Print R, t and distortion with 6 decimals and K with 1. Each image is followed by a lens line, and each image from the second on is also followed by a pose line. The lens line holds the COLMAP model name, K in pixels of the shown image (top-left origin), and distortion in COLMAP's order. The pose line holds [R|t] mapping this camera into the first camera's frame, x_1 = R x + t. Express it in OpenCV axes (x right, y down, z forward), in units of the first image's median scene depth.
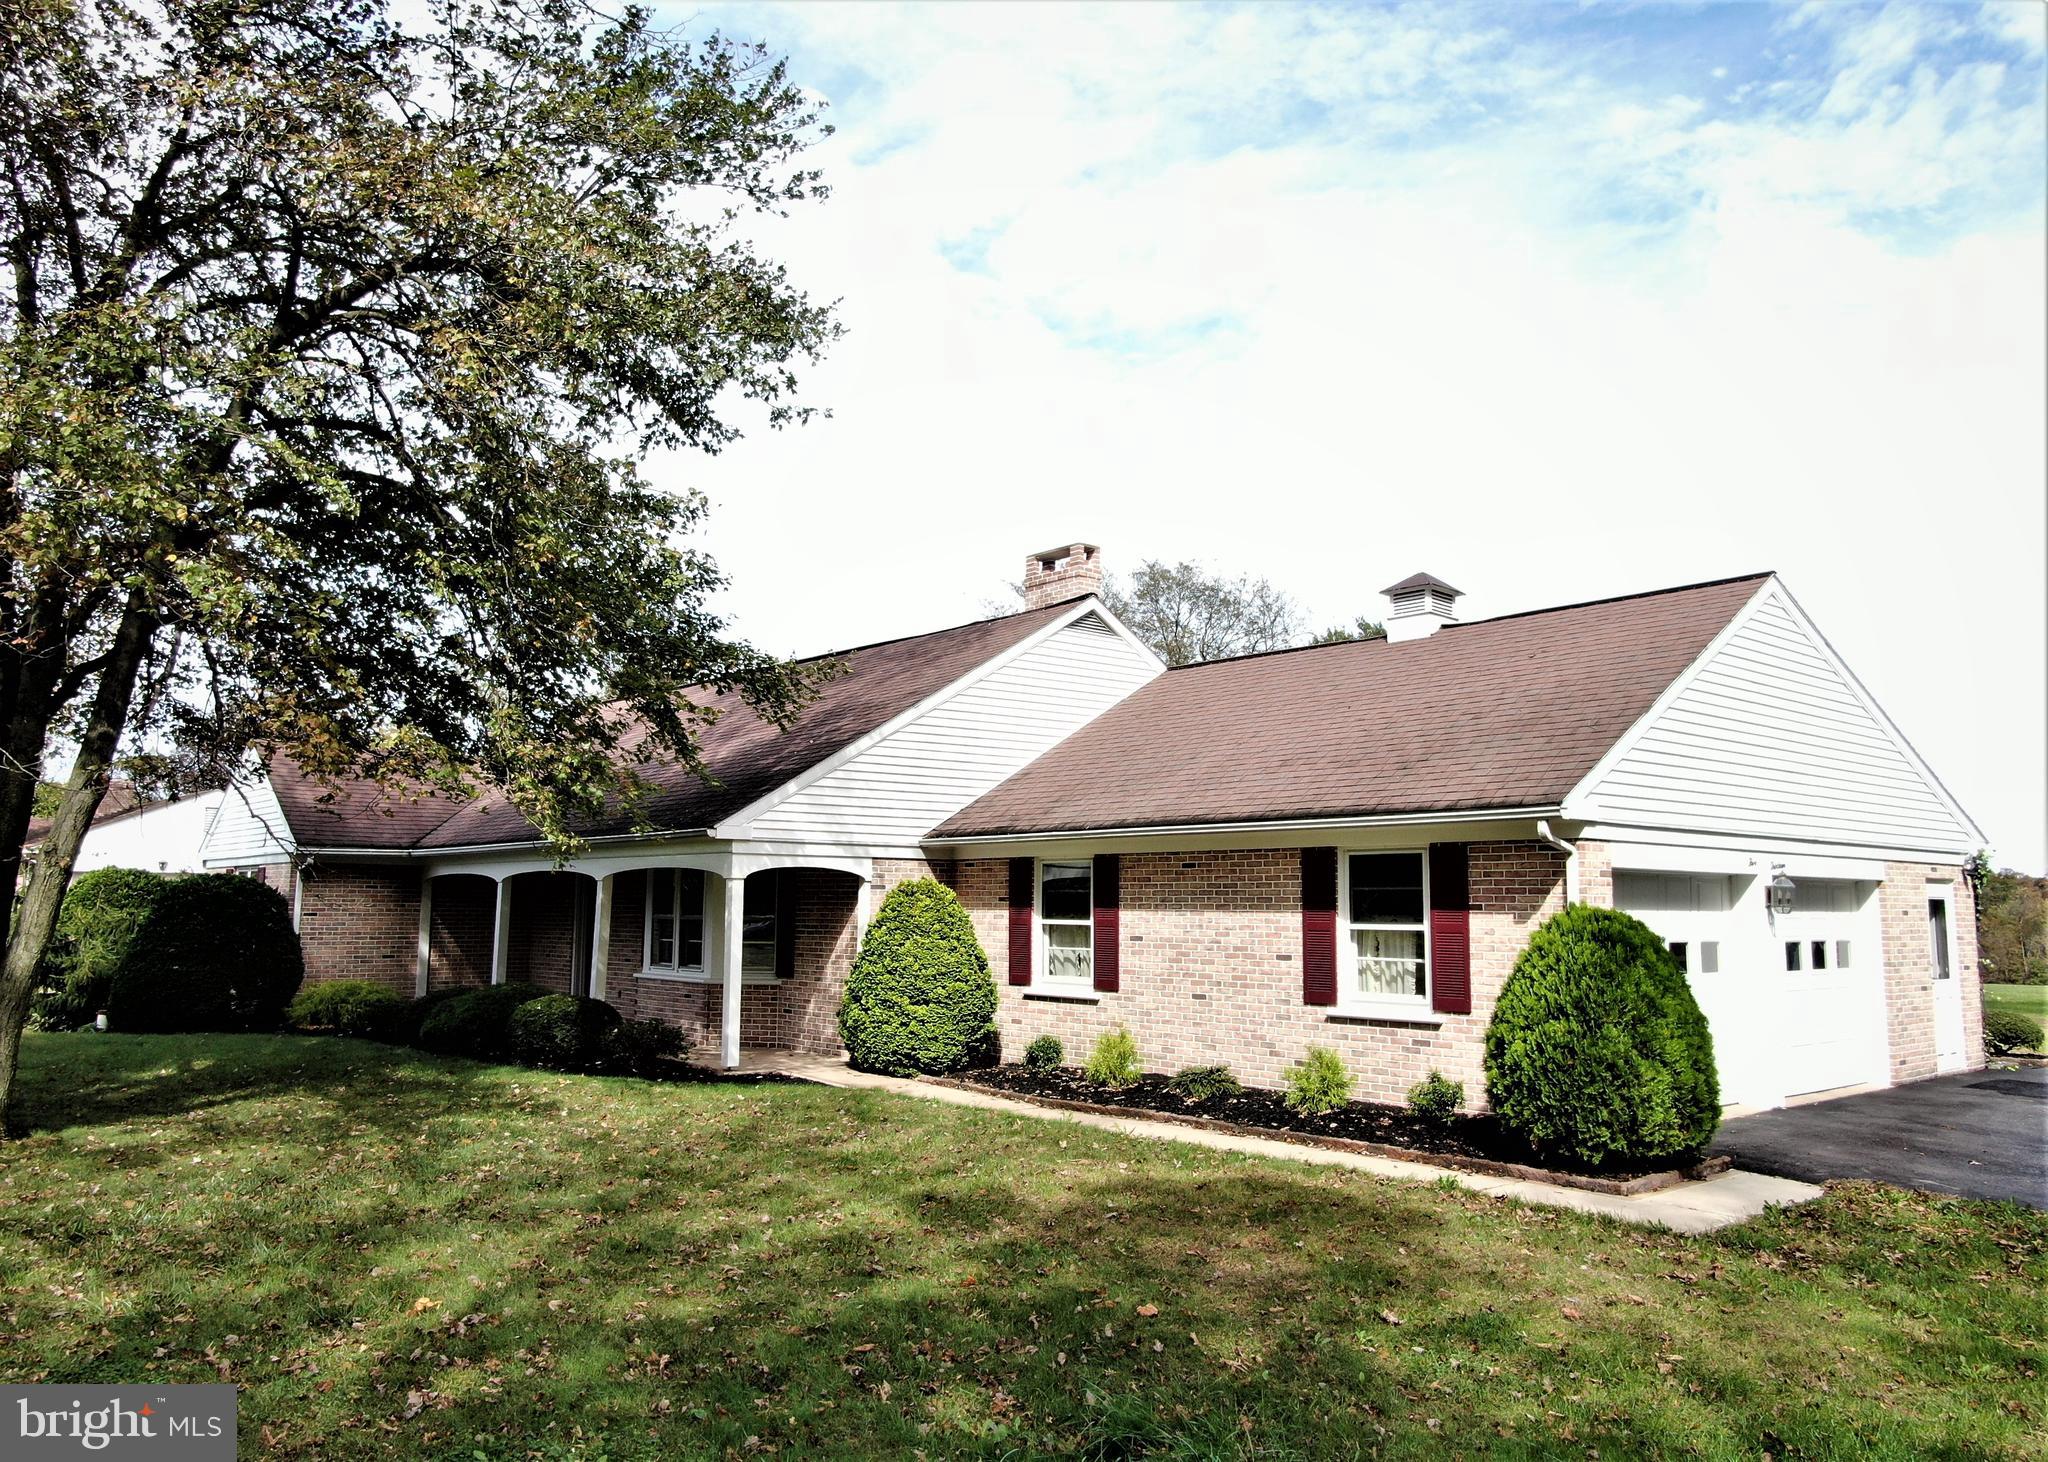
lens RADIAL K [[1495.2, 0, 1024.0], [0, 1495.2, 731.0], [0, 0, 1]] dist [-0.008748, -0.001638]
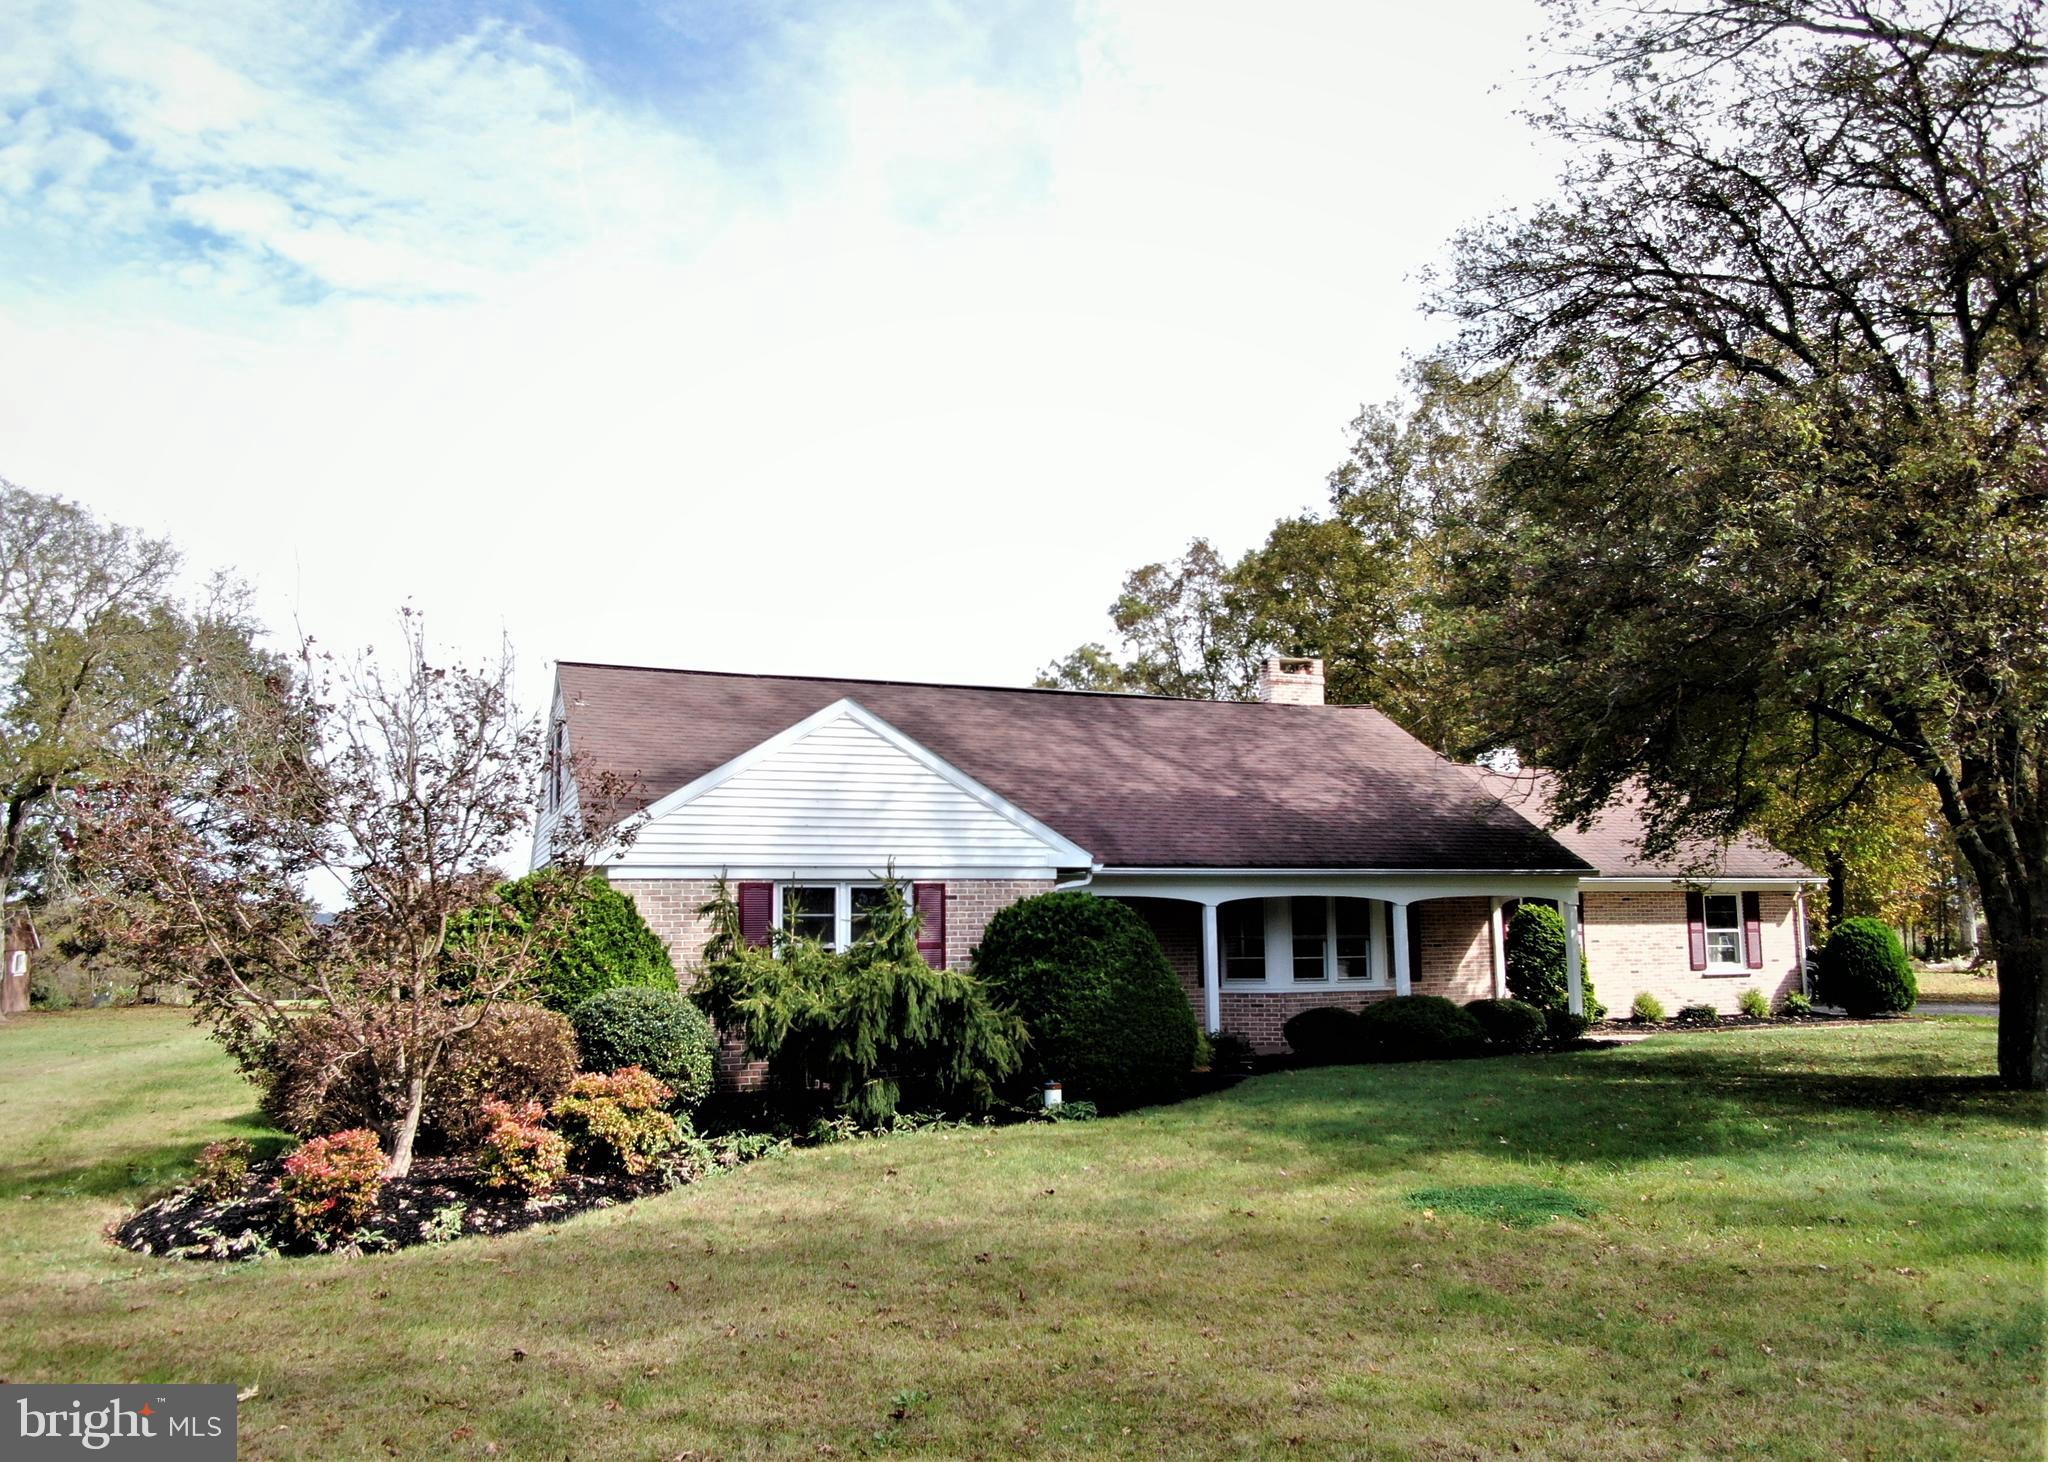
lens RADIAL K [[1495.2, 0, 1024.0], [0, 1495.2, 731.0], [0, 0, 1]] dist [-0.008748, -0.001638]
pose [[0.335053, 0.109774, 0.935783, -1.748778], [-0.102048, 0.991575, -0.079781, 0.102013], [-0.936657, -0.068764, 0.343432, 1.031239]]
